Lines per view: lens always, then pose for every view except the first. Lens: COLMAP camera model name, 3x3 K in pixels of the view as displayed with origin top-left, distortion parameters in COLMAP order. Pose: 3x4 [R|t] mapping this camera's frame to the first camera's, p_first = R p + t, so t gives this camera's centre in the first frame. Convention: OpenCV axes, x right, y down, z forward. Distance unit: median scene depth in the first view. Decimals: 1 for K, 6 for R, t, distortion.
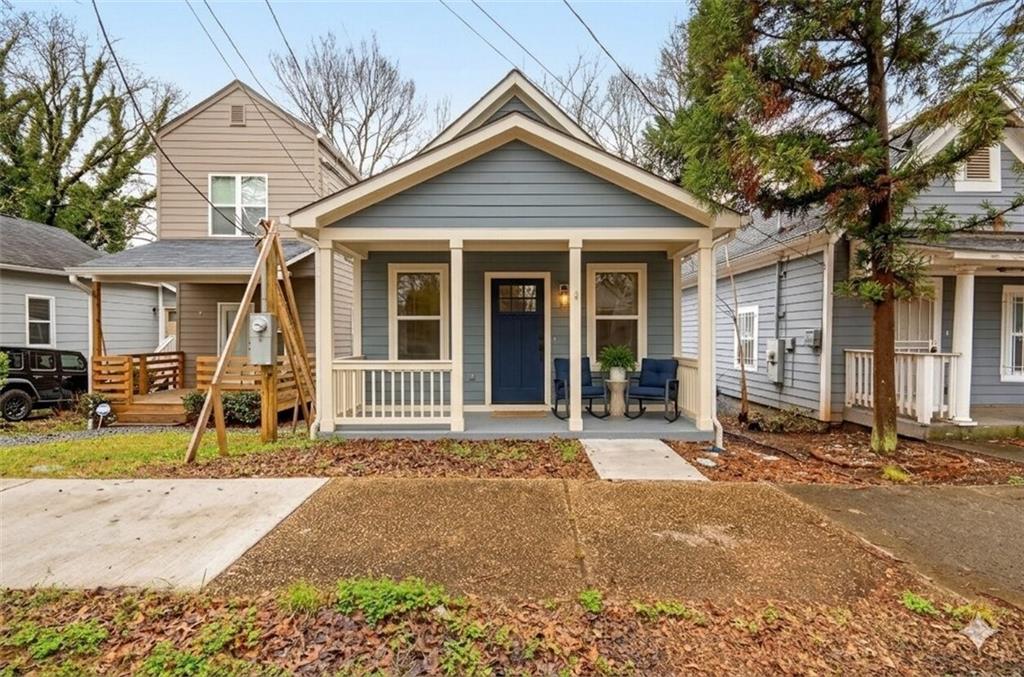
lens RADIAL K [[462.7, 0, 512.0], [0, 462.7, 338.5], [0, 0, 1]] dist [0.000356, 0.000077]
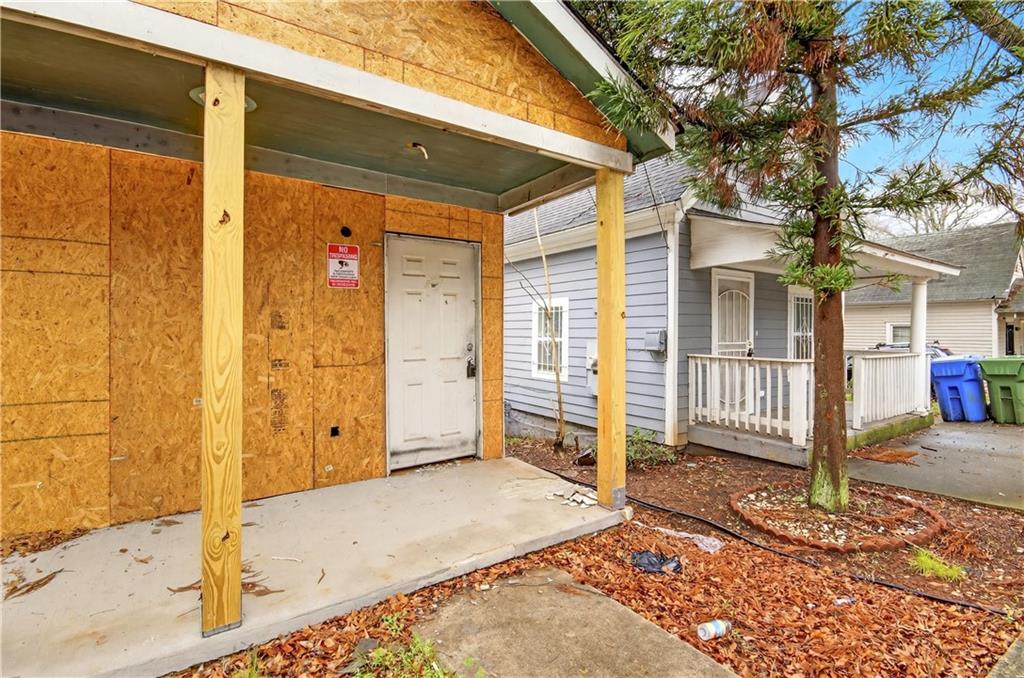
lens RADIAL K [[462.7, 0, 512.0], [0, 462.7, 339.0], [0, 0, 1]] dist [0.000356, 0.000077]
pose [[0.820994, 0.003153, 0.570929, 0.002549], [-0.006385, 0.999973, 0.003659, -0.004109], [-0.570902, -0.006649, 0.820992, 0.501991]]
